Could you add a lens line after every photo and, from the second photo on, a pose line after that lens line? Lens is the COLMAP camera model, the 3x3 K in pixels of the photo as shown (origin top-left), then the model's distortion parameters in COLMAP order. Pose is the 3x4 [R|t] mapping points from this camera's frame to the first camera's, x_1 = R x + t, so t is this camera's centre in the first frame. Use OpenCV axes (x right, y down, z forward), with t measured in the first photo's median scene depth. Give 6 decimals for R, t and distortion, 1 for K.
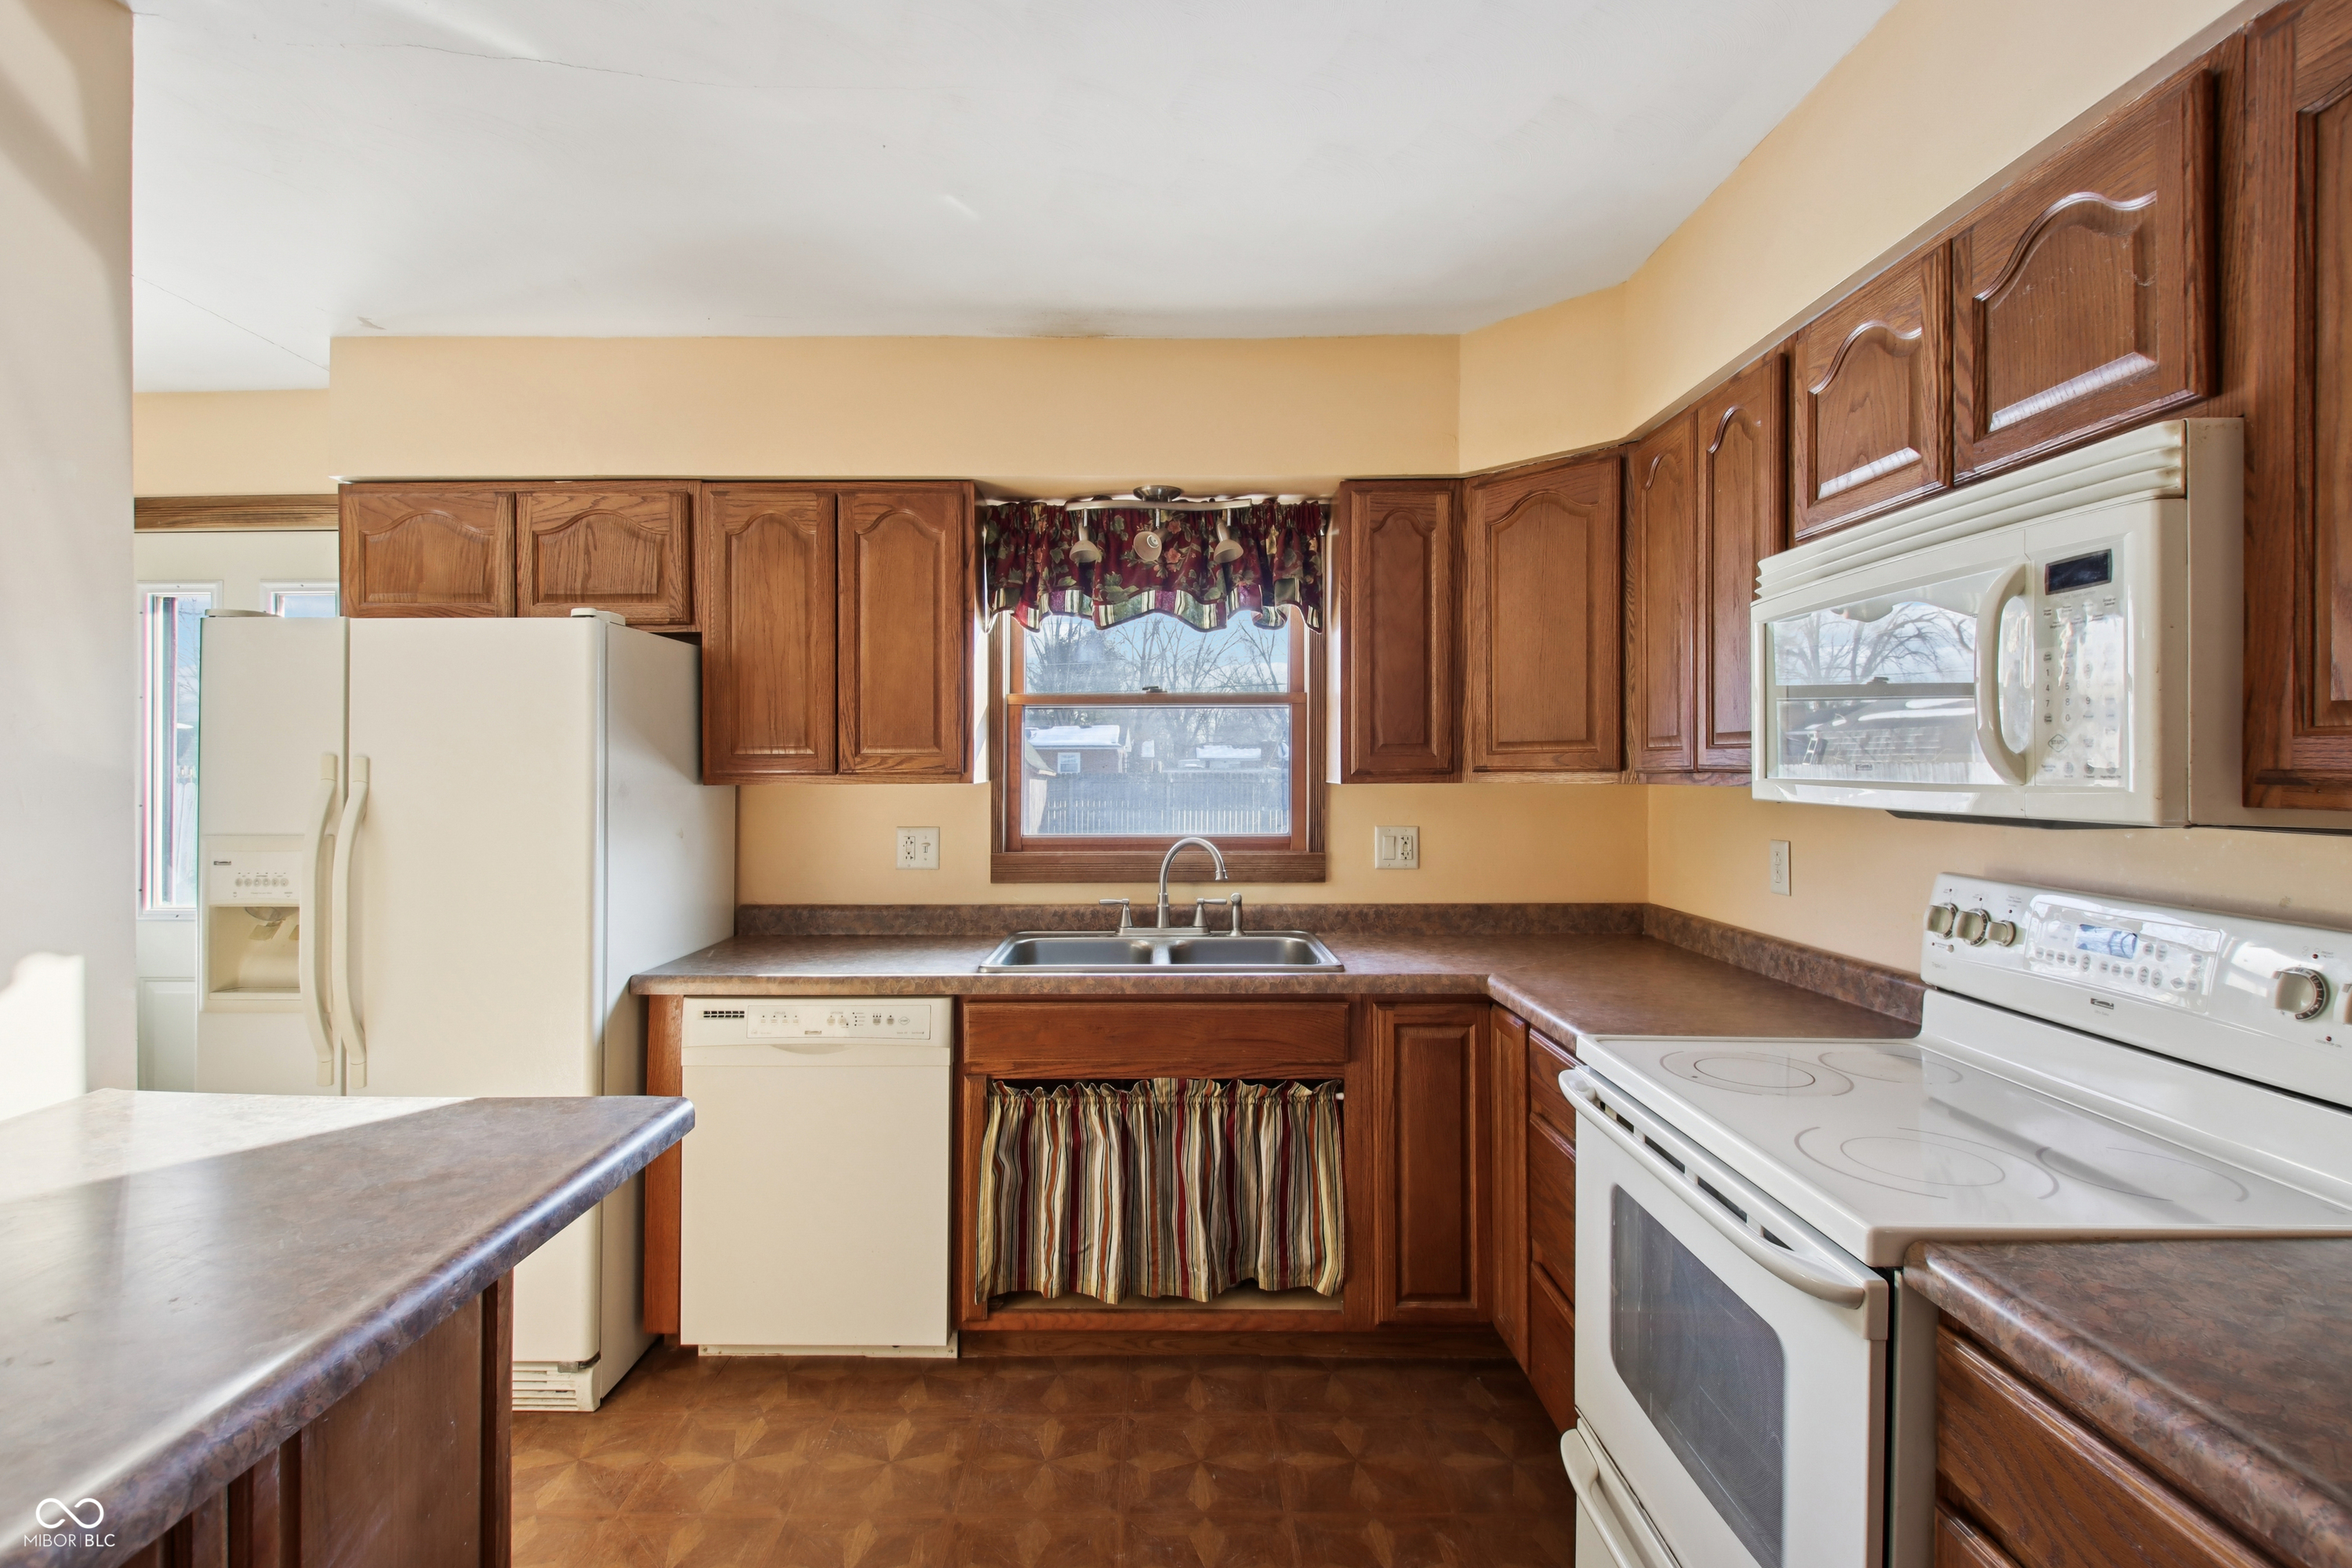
lens RADIAL K [[1124.8, 0, 1176.0], [0, 1124.8, 784.0], [0, 0, 1]] dist [-0.000573, -0.000184]
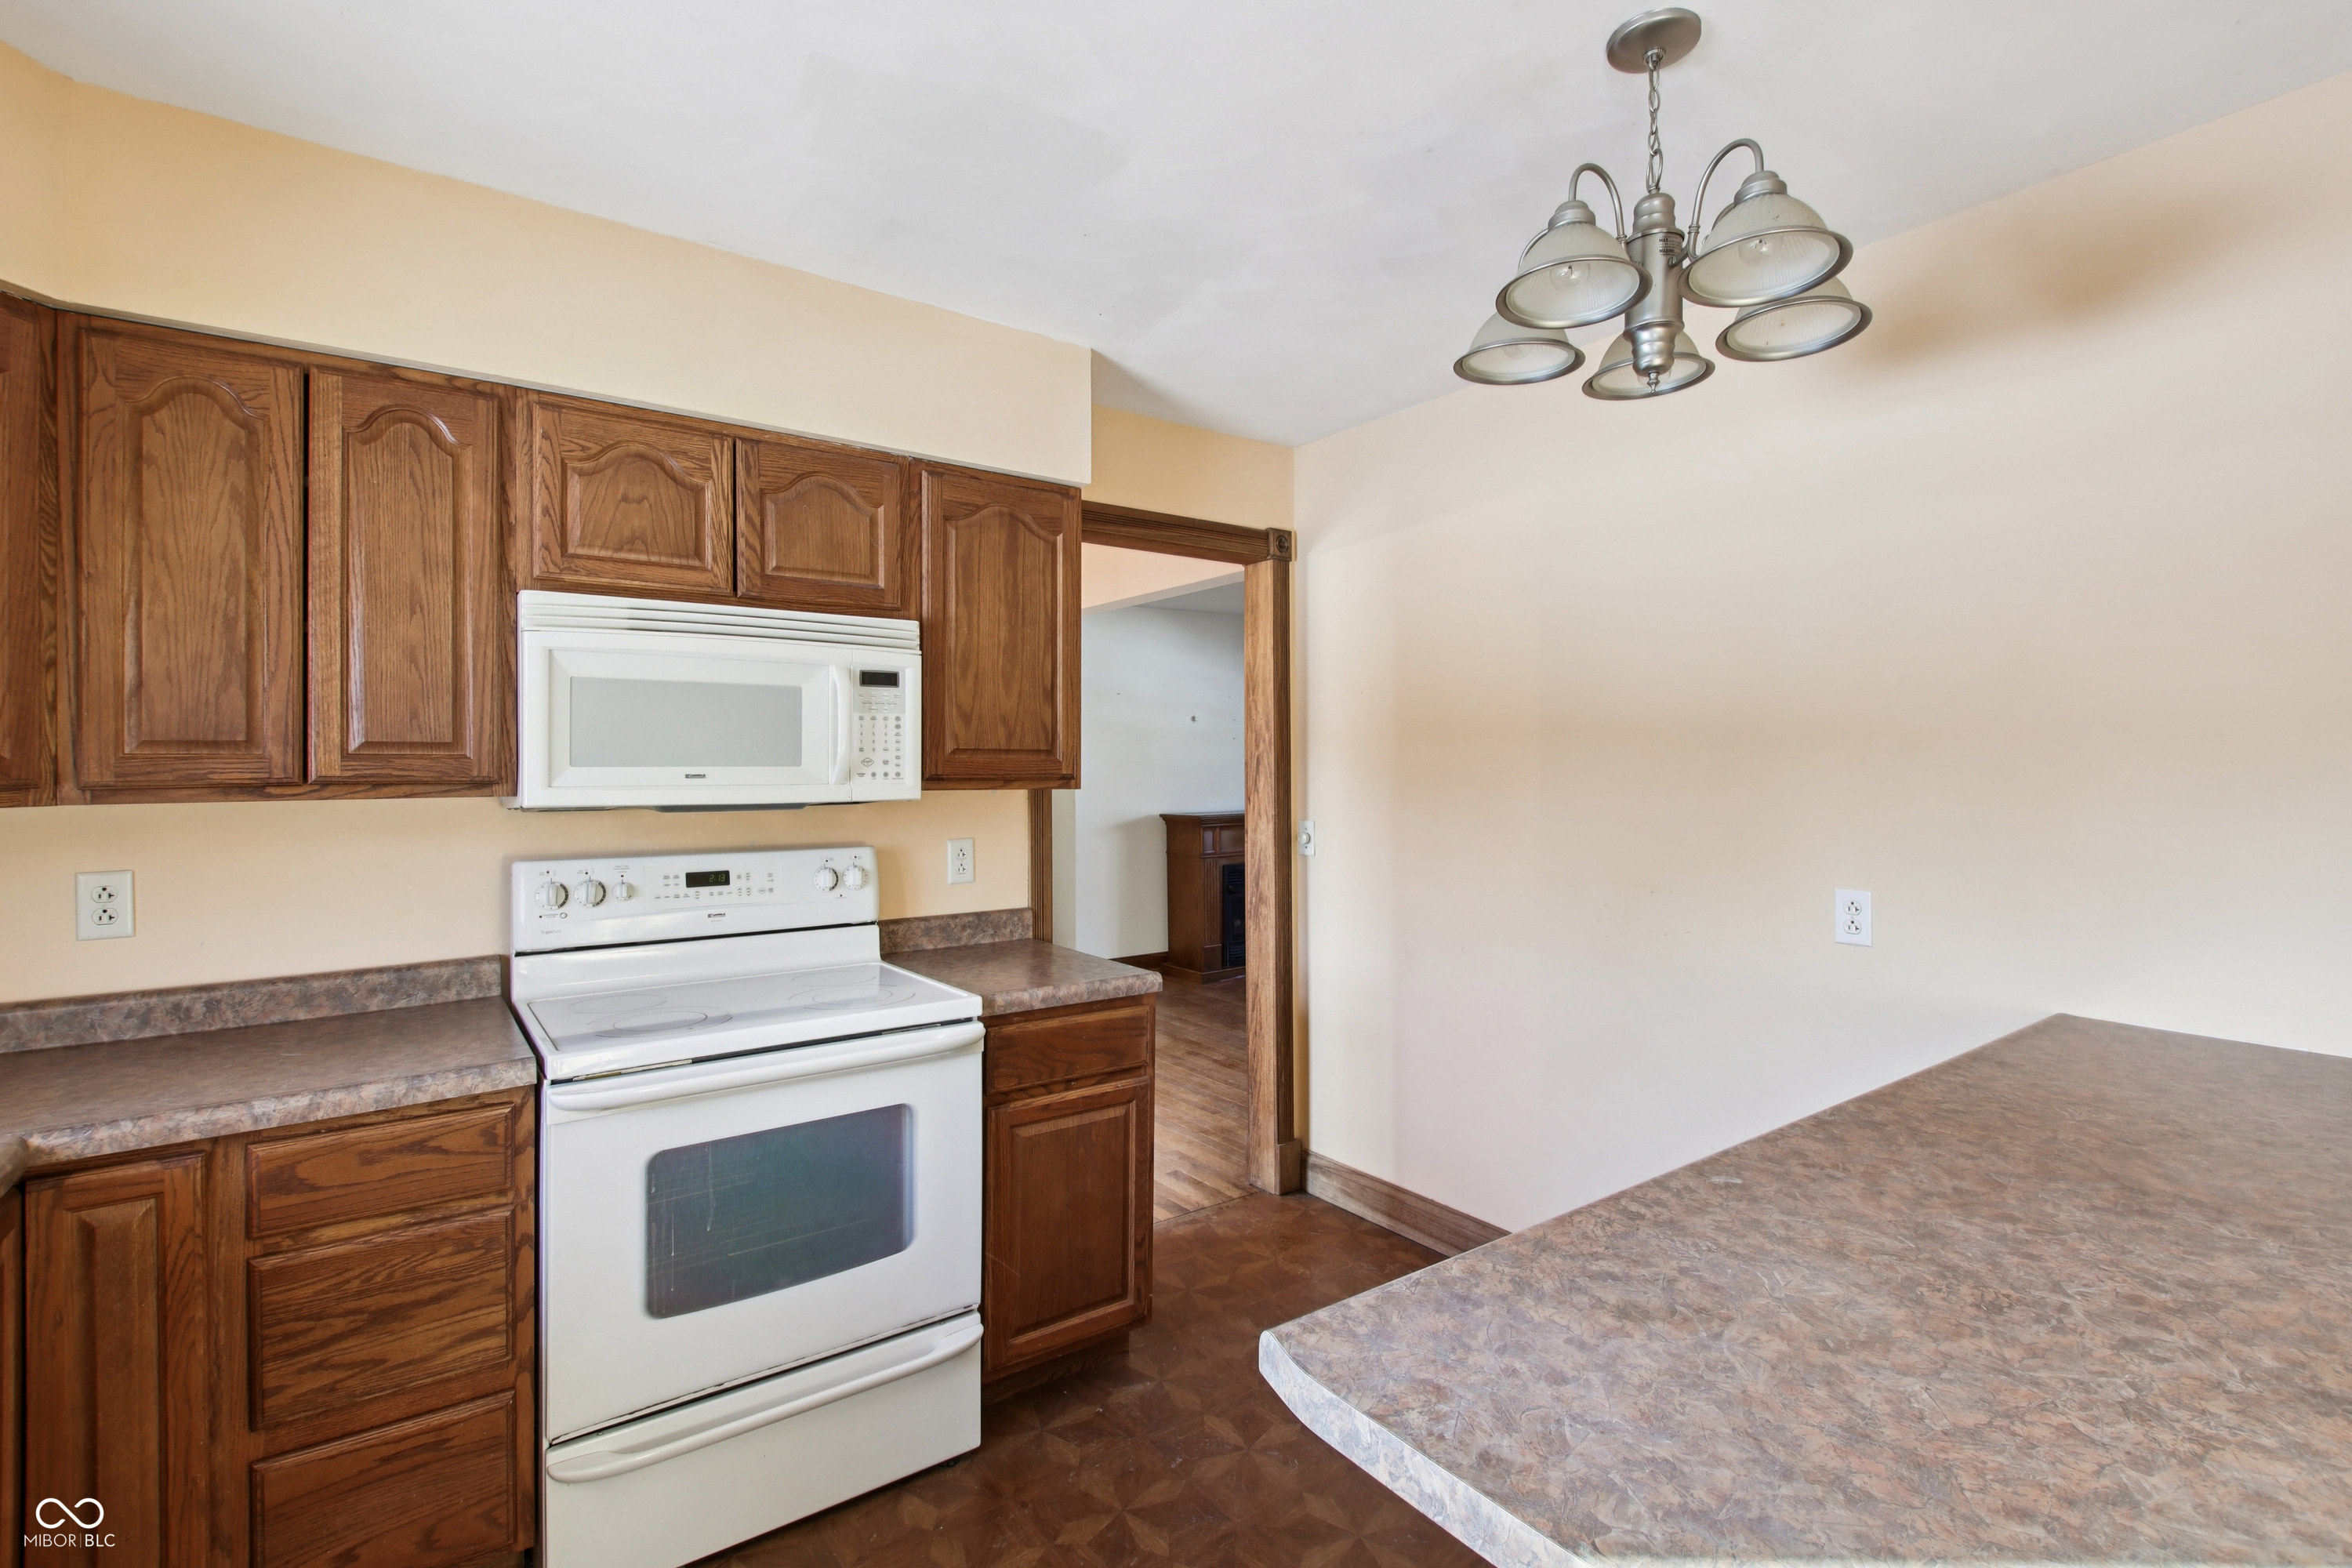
lens RADIAL K [[1066.7, 0, 1173.4], [0, 1066.7, 760.7], [0, 0, 1]] dist [0.000035, -0.008848]
pose [[-0.583739, 0.008404, 0.811898, -1.044691], [0.020208, 0.999787, 0.004181, -0.034539], [-0.811690, 0.018847, -0.583785, 1.637327]]
